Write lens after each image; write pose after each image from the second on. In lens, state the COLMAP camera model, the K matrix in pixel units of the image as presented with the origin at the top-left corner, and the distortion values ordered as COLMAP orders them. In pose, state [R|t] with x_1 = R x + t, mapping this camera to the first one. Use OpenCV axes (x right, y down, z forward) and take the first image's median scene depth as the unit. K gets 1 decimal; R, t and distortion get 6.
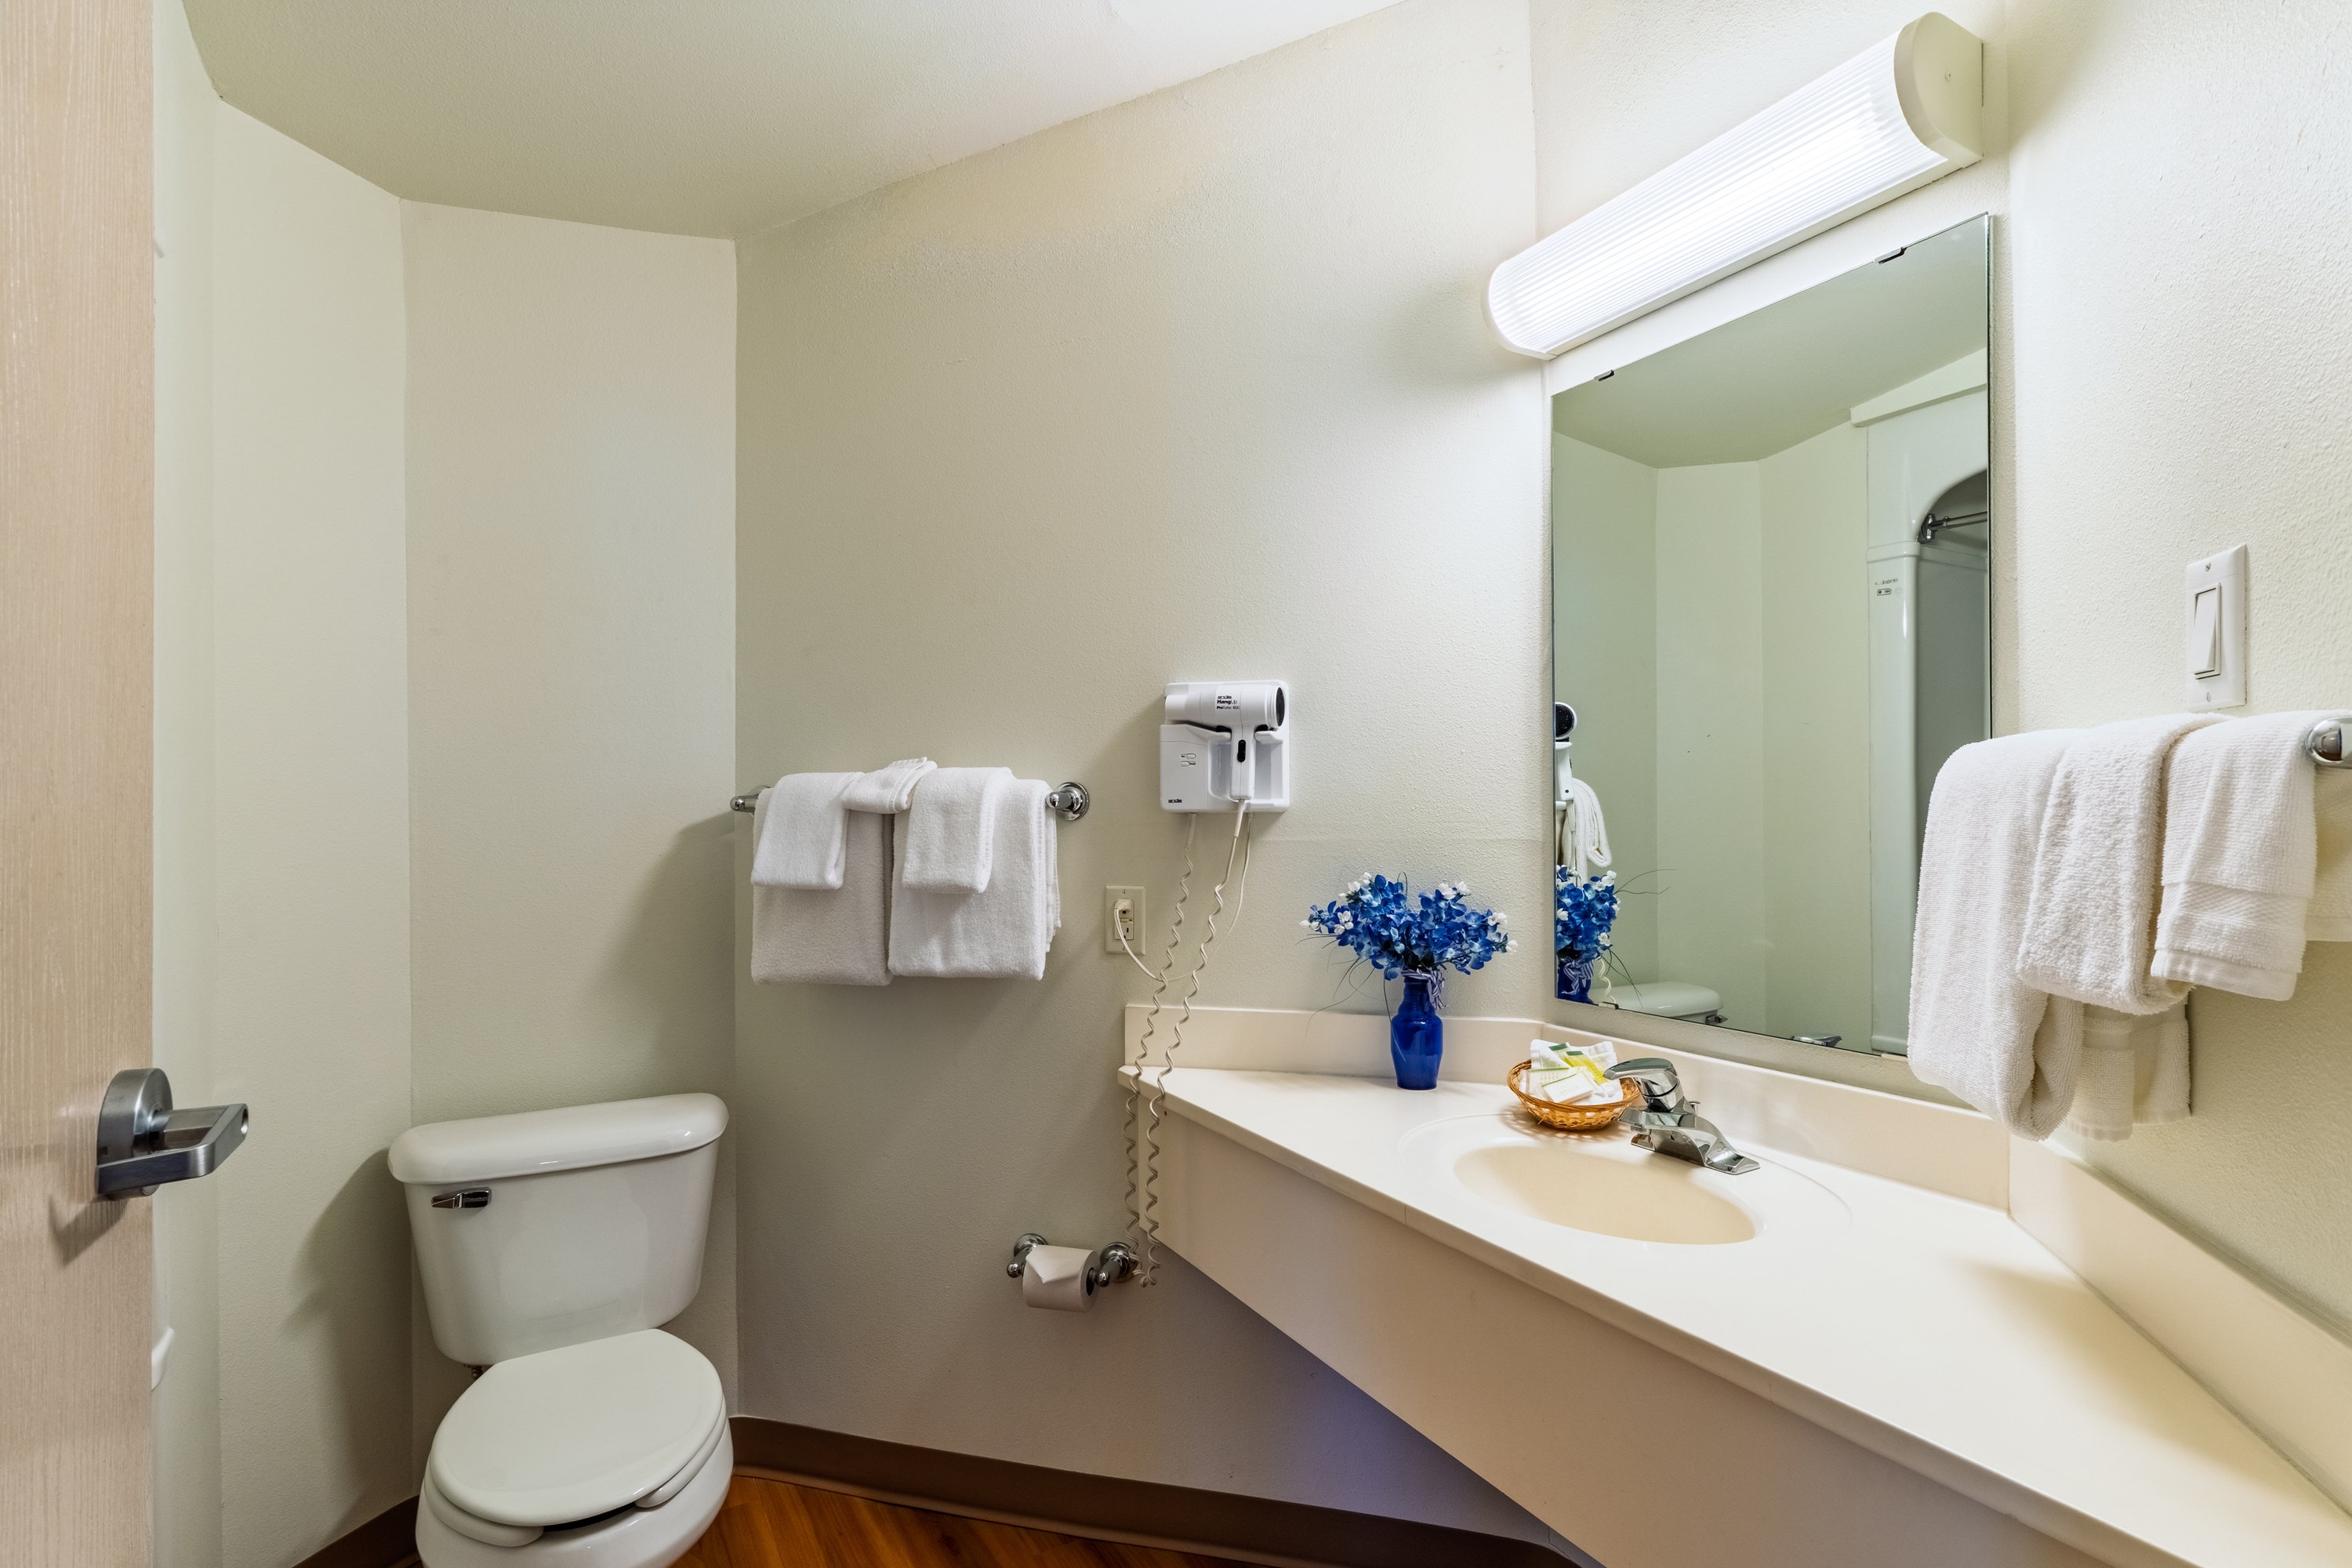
lens RADIAL K [[1158.0, 0, 1193.9], [0, 1158.0, 791.6], [0, 0, 1]] dist [-0.000056, 0.000216]
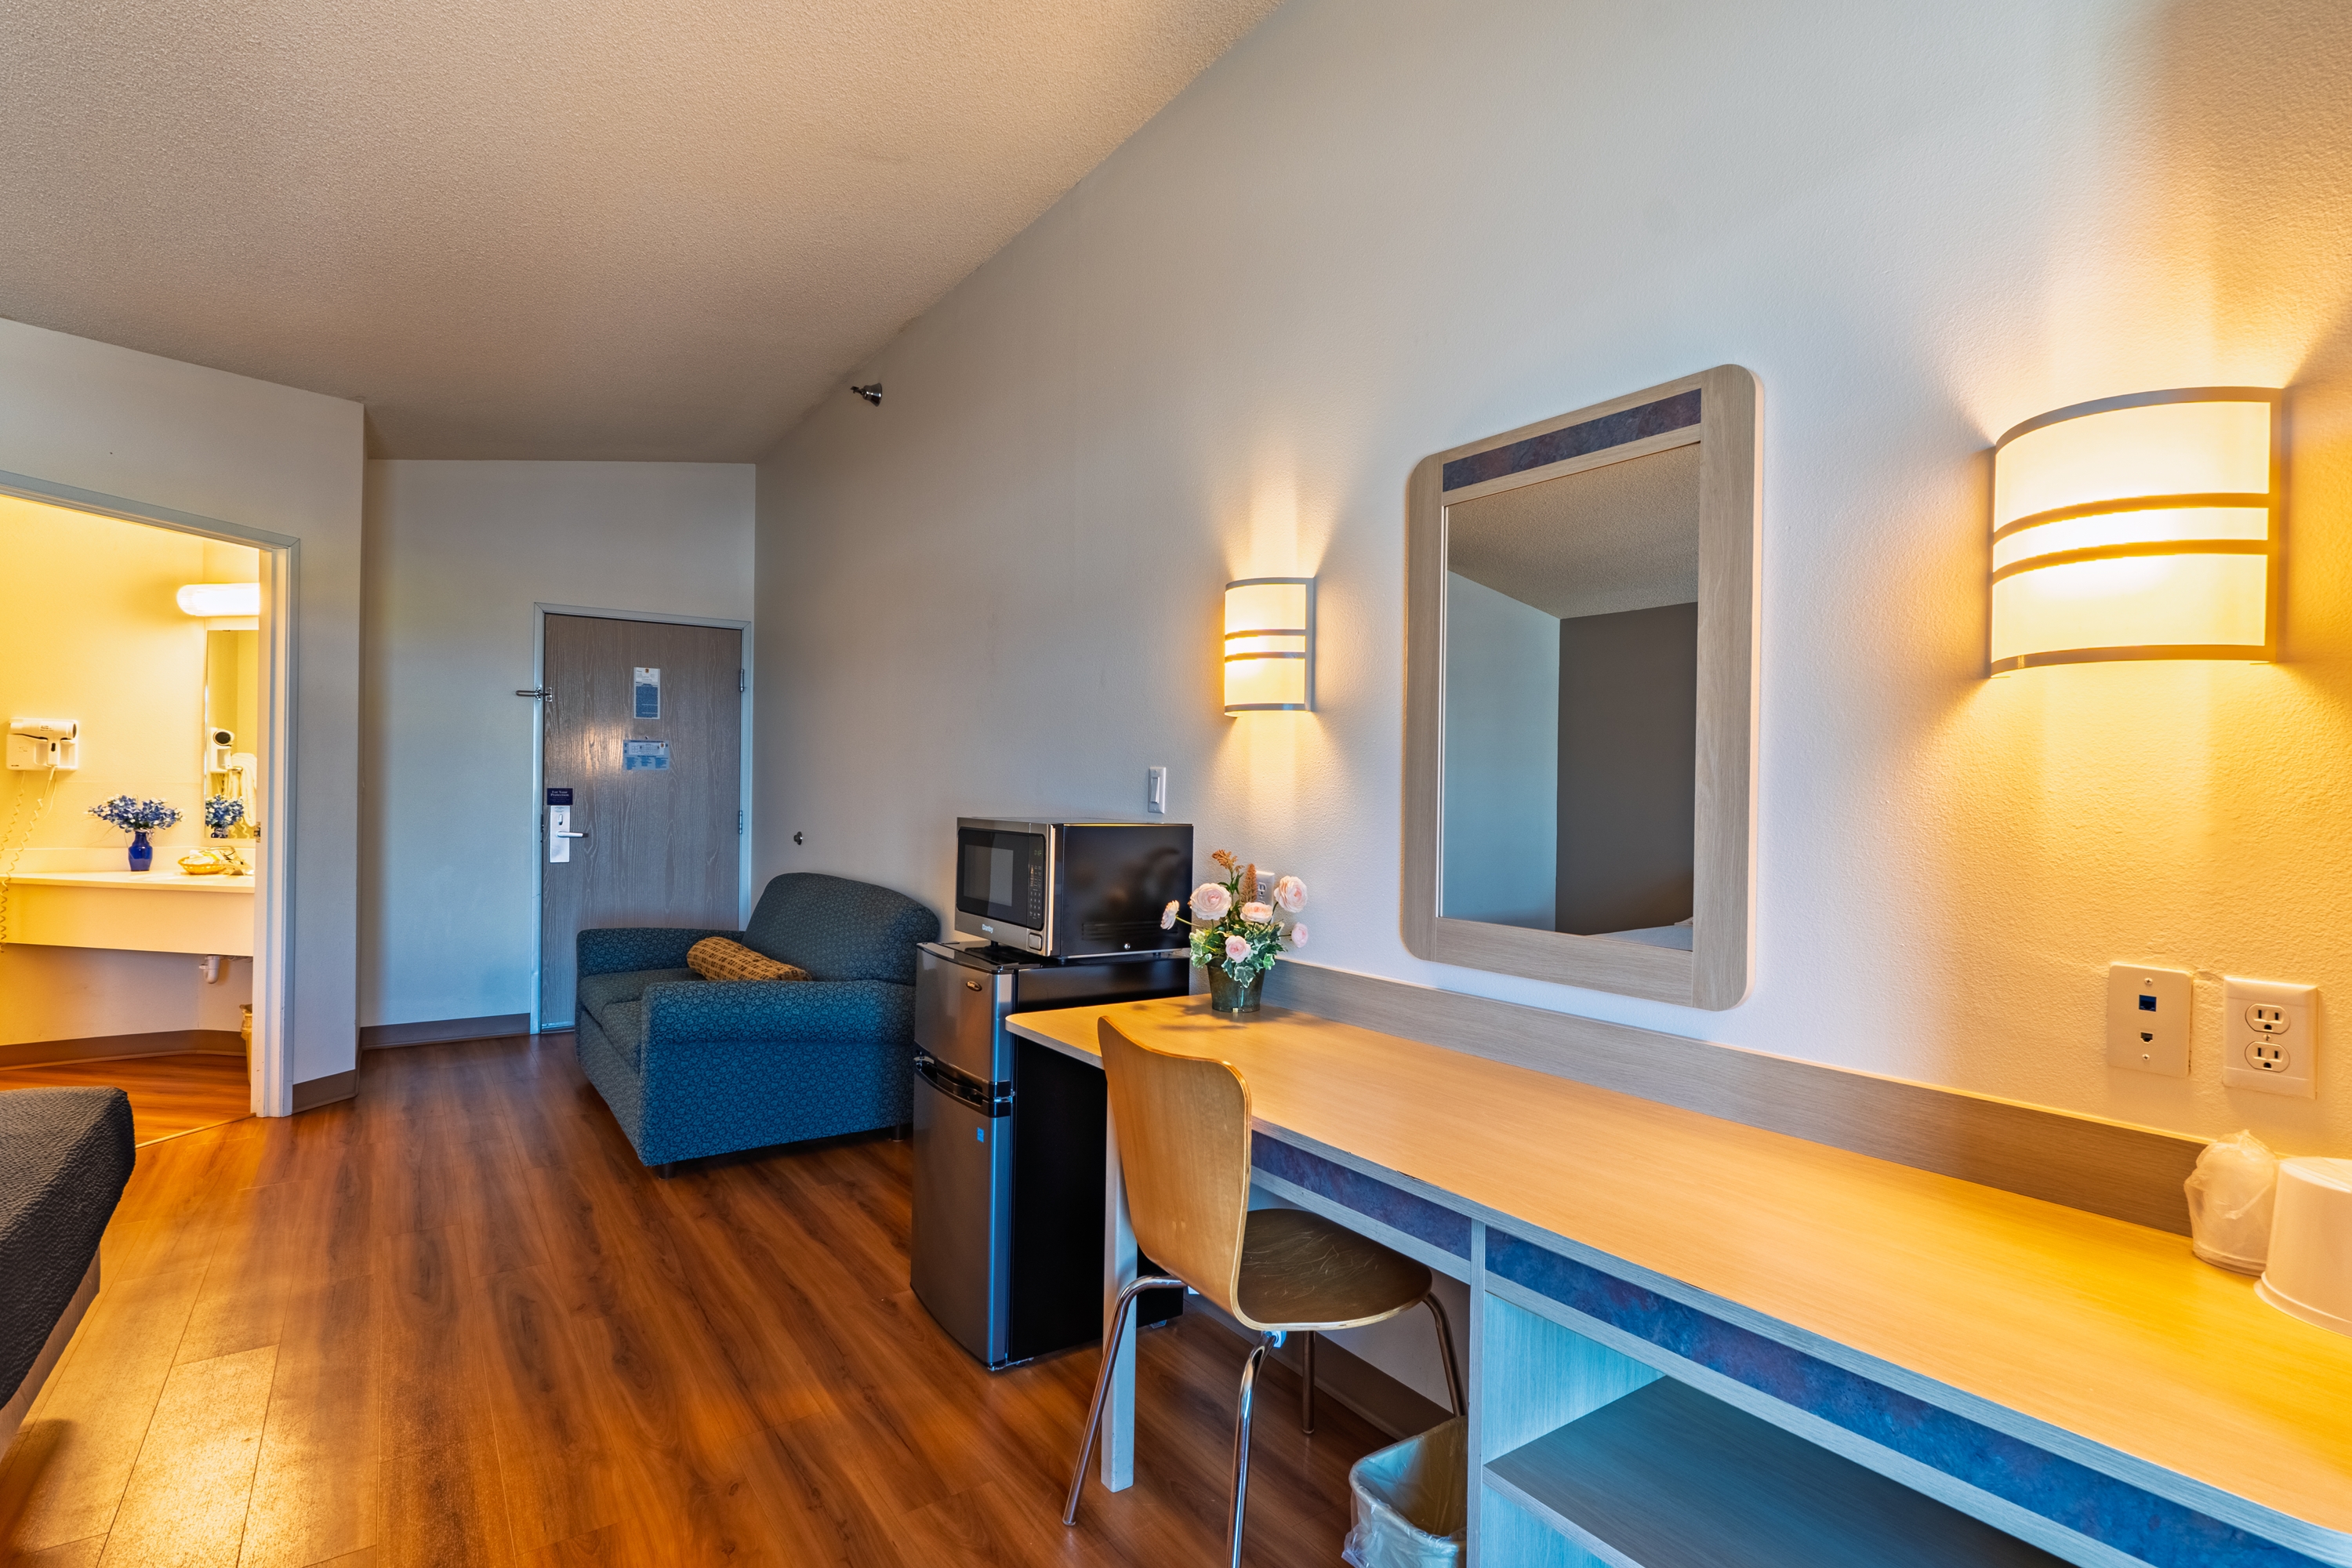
lens RADIAL K [[1158.0, 0, 1193.9], [0, 1158.0, 791.6], [0, 0, 1]] dist [-0.000056, 0.000216]
pose [[0.646655, 0.012581, 0.762679, -0.286815], [-0.024422, 0.999693, 0.004216, -0.009066], [-0.762392, -0.021352, 0.646763, -2.650498]]
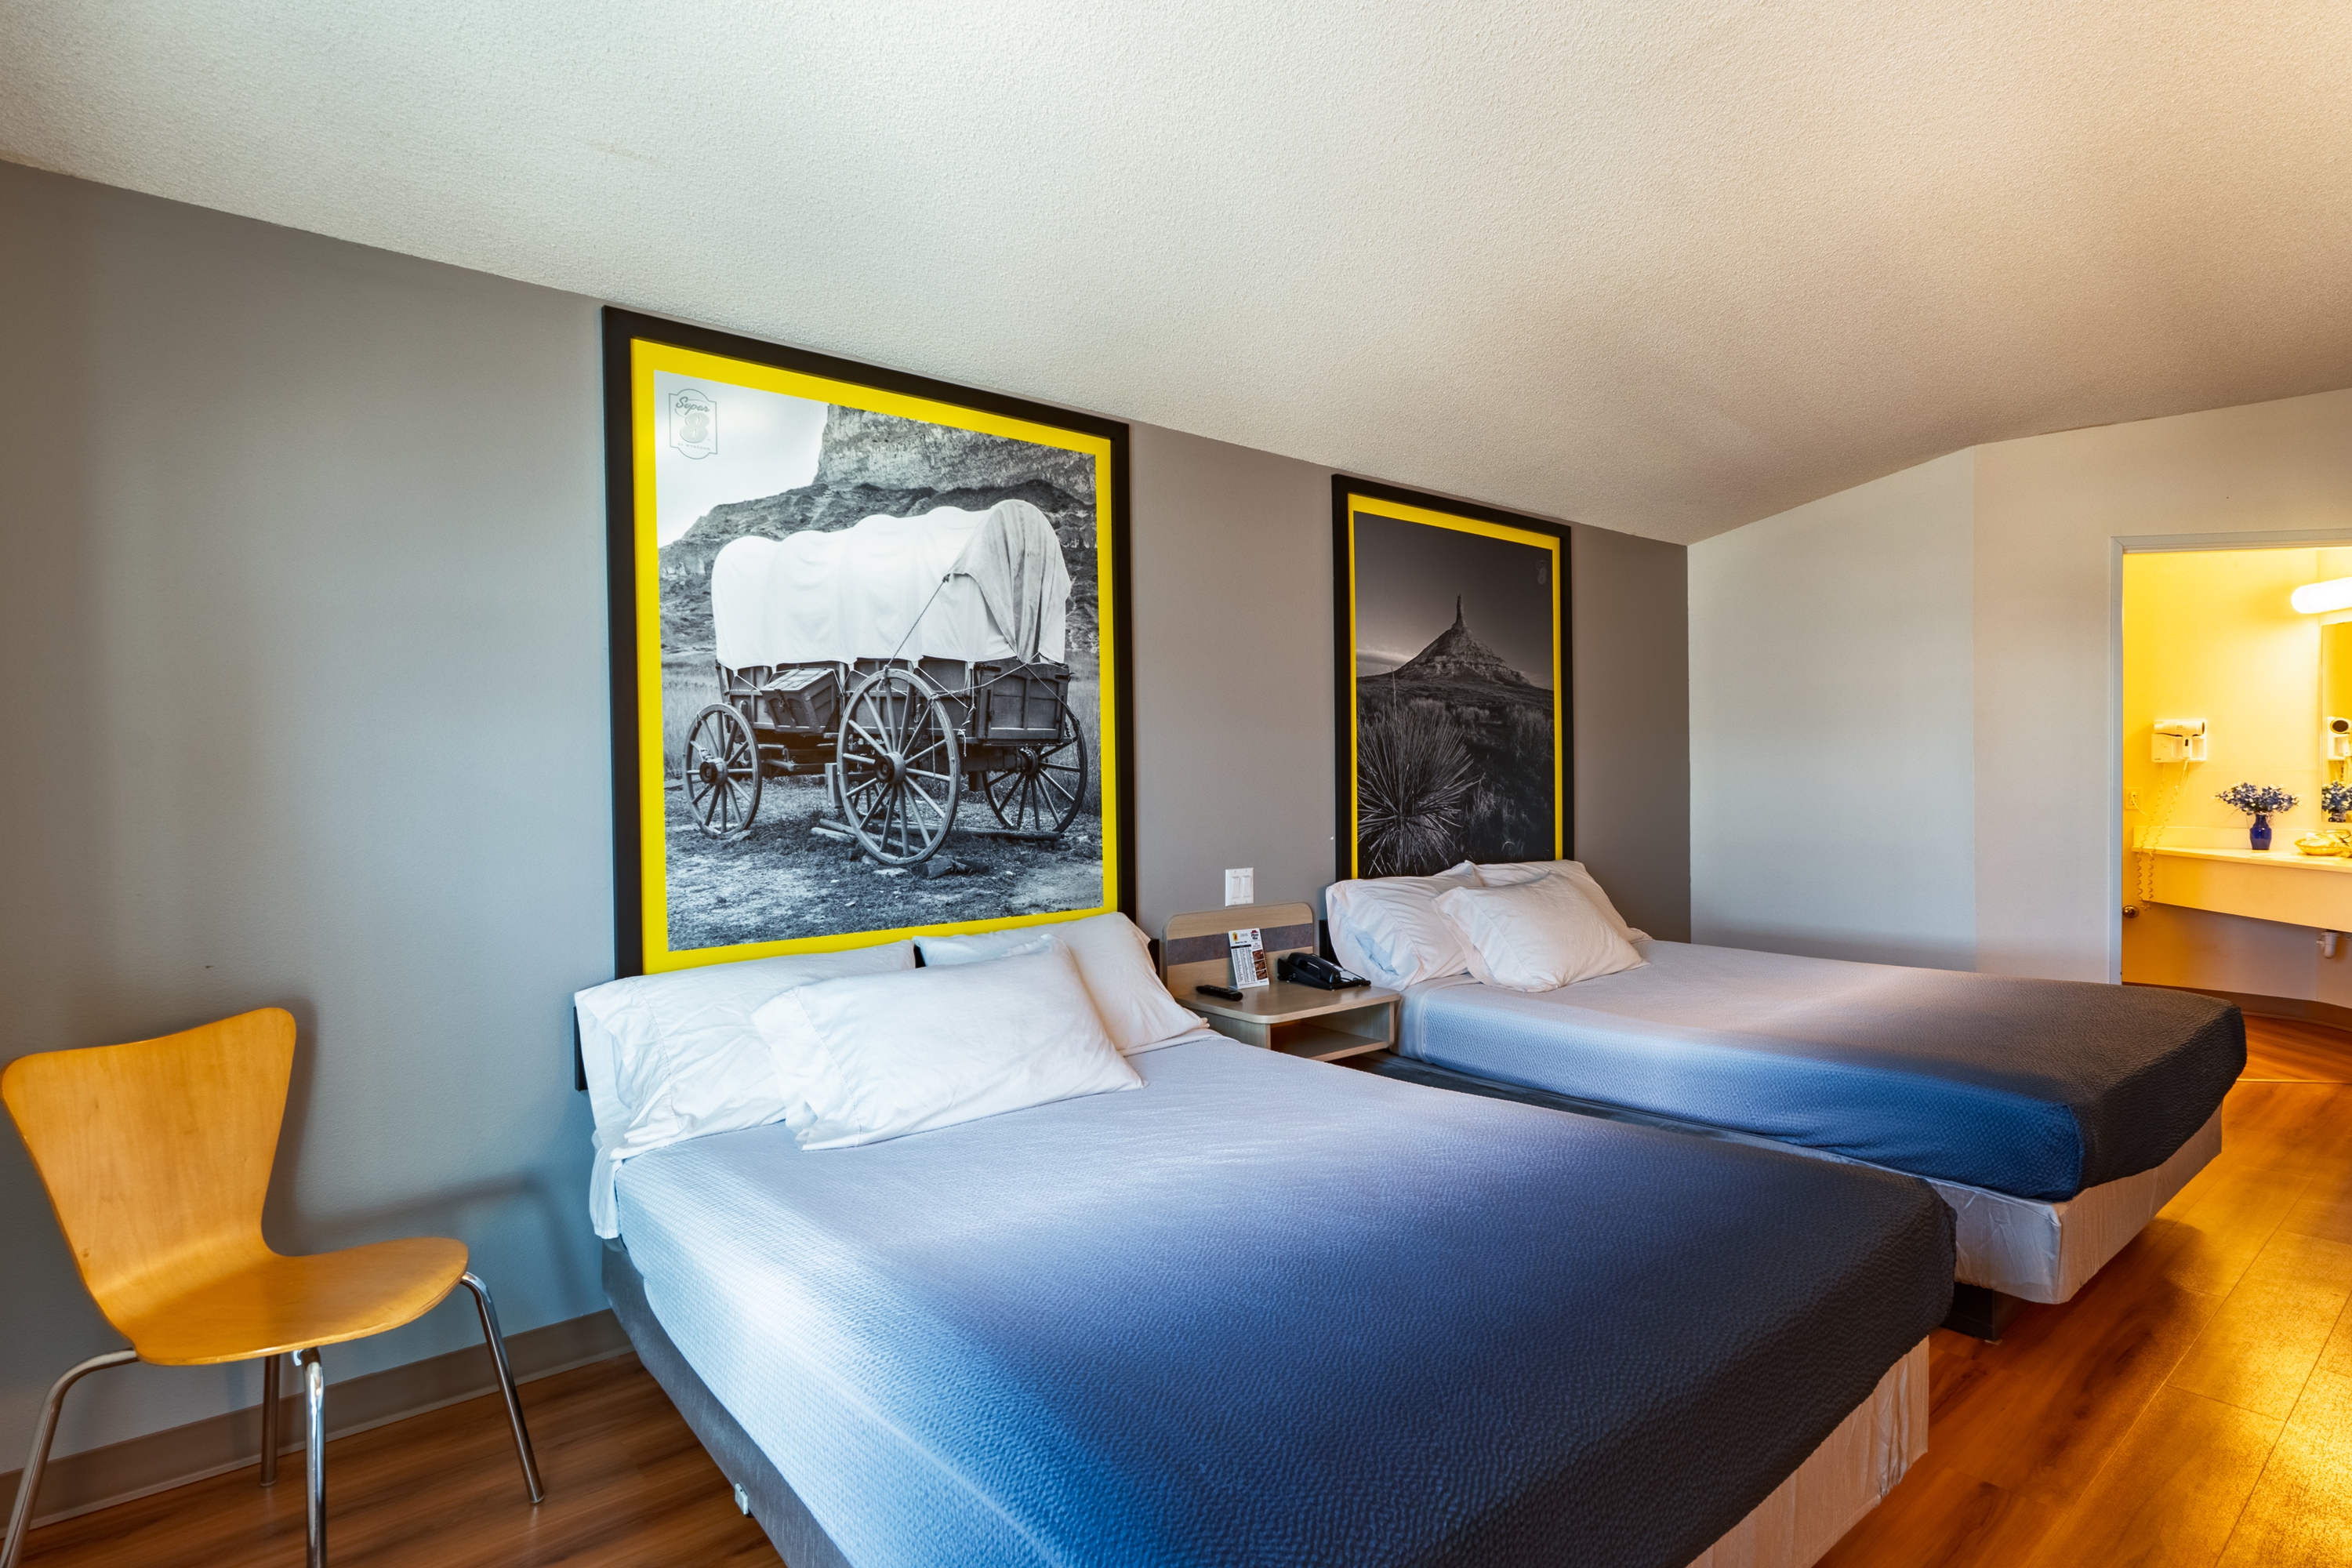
lens RADIAL K [[1158.0, 0, 1193.9], [0, 1158.0, 791.6], [0, 0, 1]] dist [-0.000056, 0.000216]
pose [[0.814002, 0.003924, -0.580848, -0.325469], [0.012347, 0.999634, 0.024056, -0.011719], [0.580730, -0.026753, 0.813656, -3.114105]]
